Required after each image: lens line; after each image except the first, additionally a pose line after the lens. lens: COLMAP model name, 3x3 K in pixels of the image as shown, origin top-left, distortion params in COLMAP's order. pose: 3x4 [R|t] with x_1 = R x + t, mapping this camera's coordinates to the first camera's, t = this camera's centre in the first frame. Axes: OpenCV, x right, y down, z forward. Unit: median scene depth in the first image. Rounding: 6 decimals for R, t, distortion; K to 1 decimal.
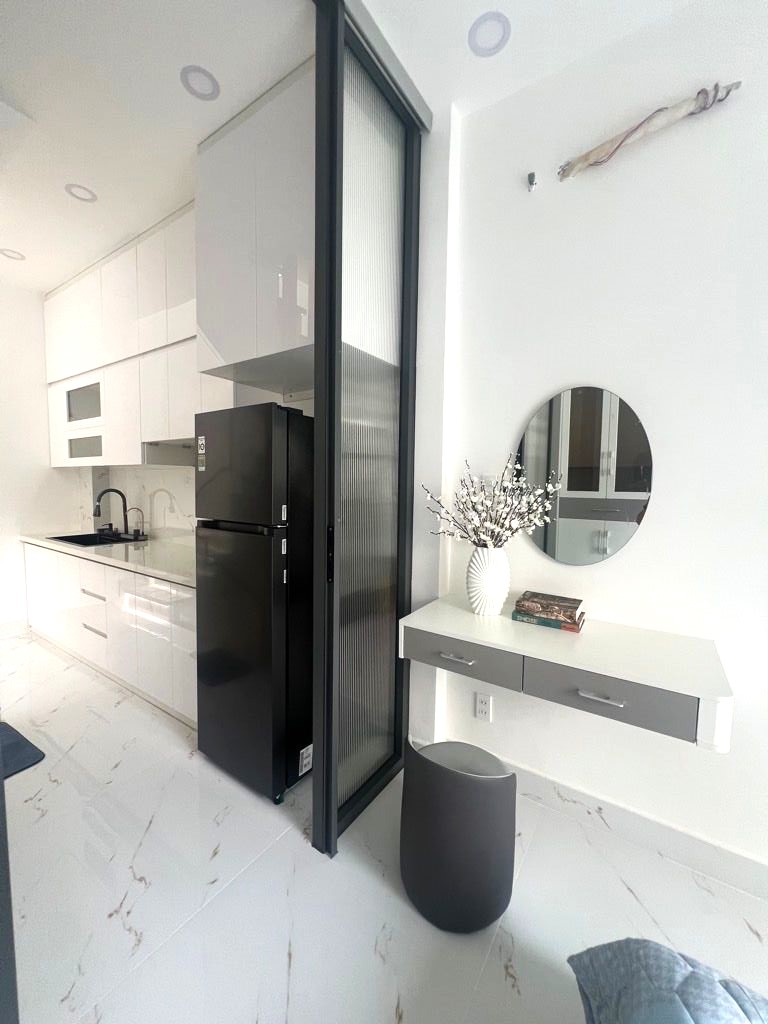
lens RADIAL K [[410.9, 0, 382.1], [0, 410.9, 513.0], [0, 0, 1]] dist [-0.003518, -0.000261]
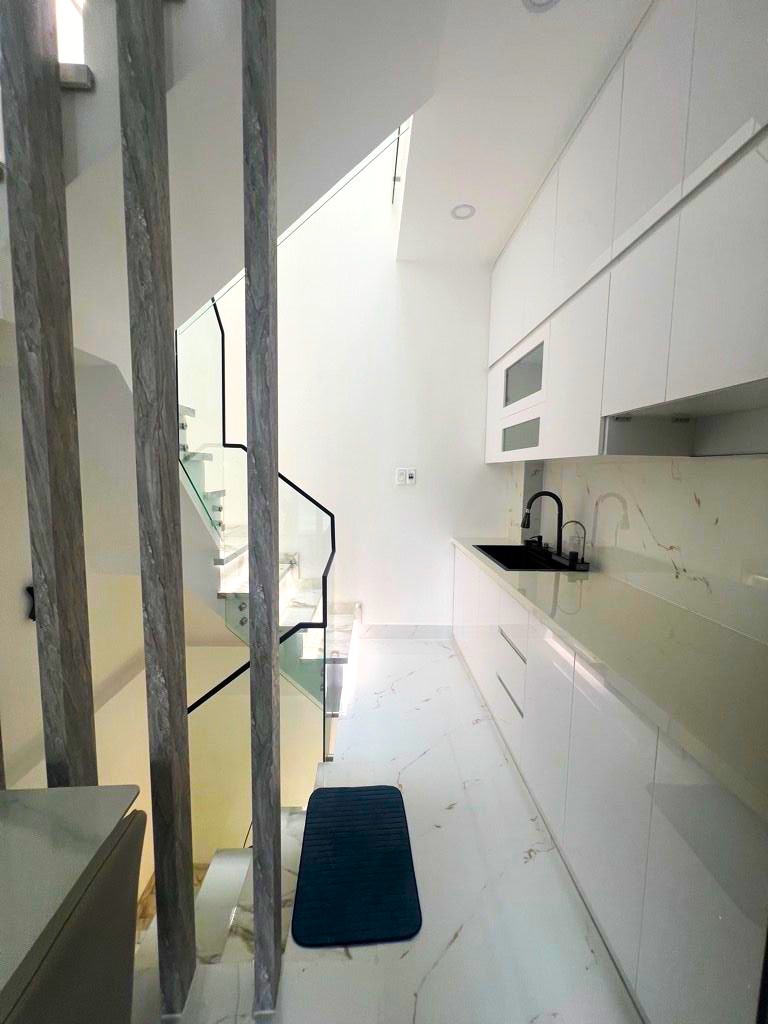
lens RADIAL K [[410.9, 0, 384.9], [0, 410.9, 512.5], [0, 0, 1]] dist [-0.003518, -0.000261]
pose [[0.588735, 0.075986, -0.804746, -0.237147], [-0.065579, 0.996780, 0.046142, -0.036374], [0.805661, 0.025609, 0.591823, 0.338177]]
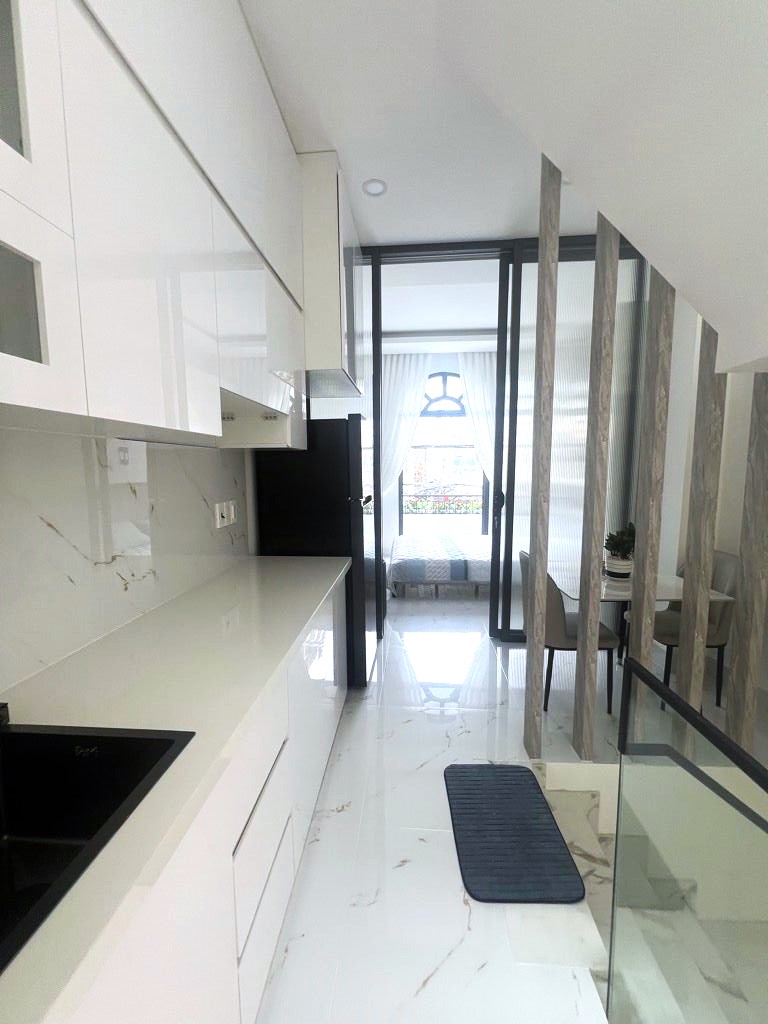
lens RADIAL K [[410.9, 0, 384.7], [0, 410.9, 512.5], [0, 0, 1]] dist [-0.003518, -0.000261]
pose [[-0.511676, -0.099872, 0.853354, -0.900569], [0.062379, 0.986282, 0.152831, -0.078574], [-0.856911, 0.131431, -0.498427, 0.905810]]
